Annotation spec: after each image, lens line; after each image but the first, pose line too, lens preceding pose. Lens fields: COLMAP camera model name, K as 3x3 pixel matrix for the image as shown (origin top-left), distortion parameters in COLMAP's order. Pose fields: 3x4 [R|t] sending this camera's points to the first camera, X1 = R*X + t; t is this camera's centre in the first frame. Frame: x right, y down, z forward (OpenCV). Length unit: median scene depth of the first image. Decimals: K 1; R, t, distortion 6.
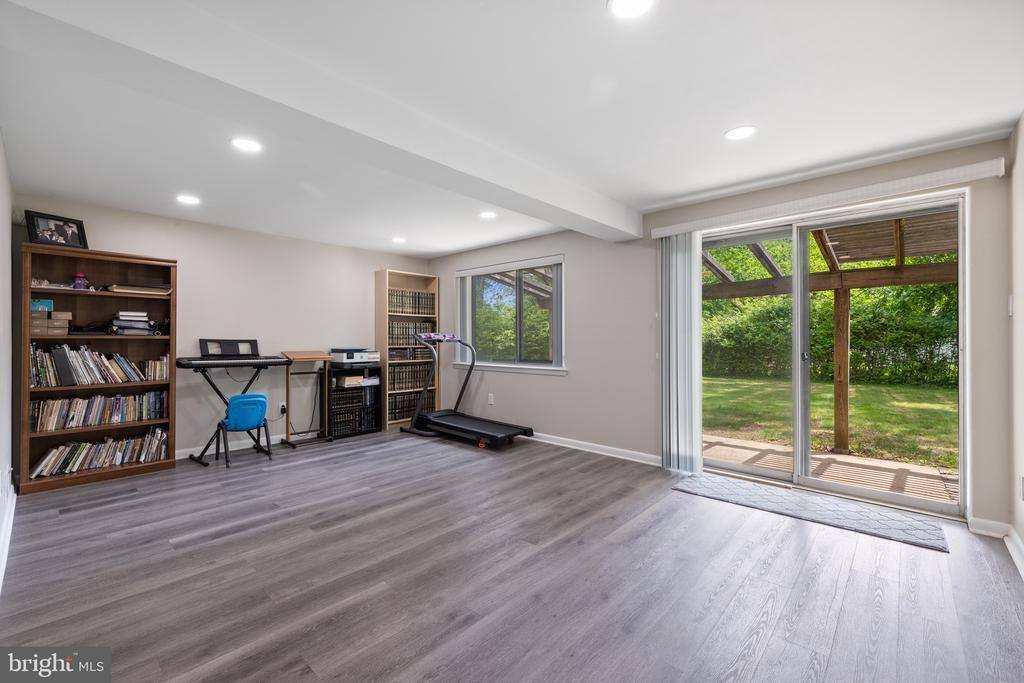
lens RADIAL K [[432.9, 0, 512.3], [0, 432.9, 338.6], [0, 0, 1]] dist [-0.001610, 0.000178]
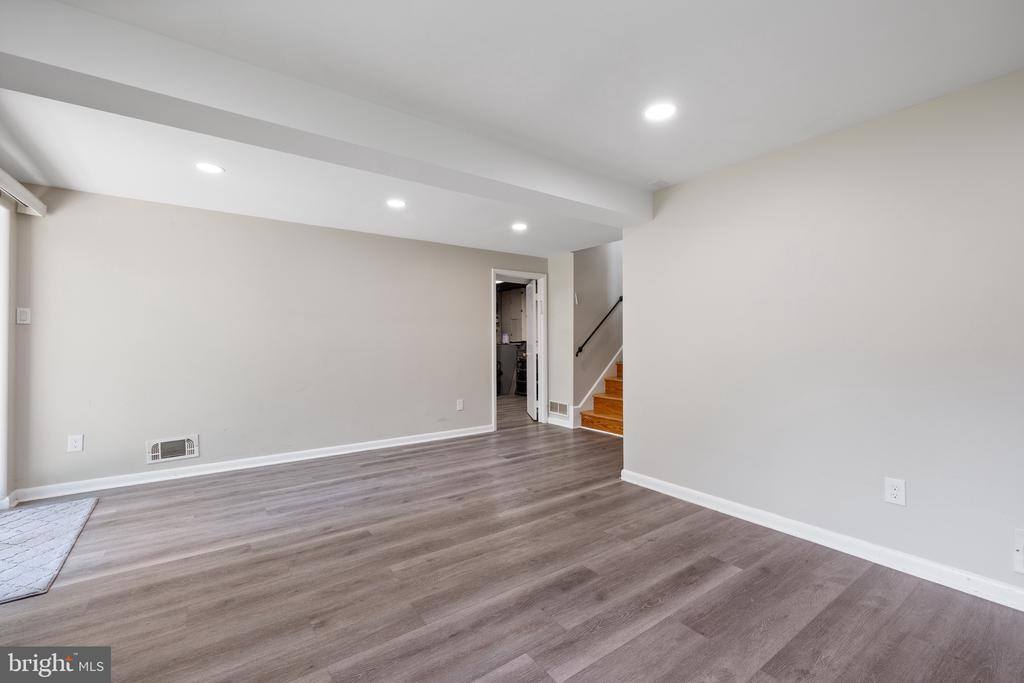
lens RADIAL K [[432.9, 0, 511.4], [0, 432.9, 339.0], [0, 0, 1]] dist [-0.001610, 0.000178]
pose [[-0.978963, 0.001738, 0.204033, -0.501641], [0.001697, 0.999998, -0.000377, -0.002648], [-0.204033, -0.000023, -0.978964, 1.907513]]
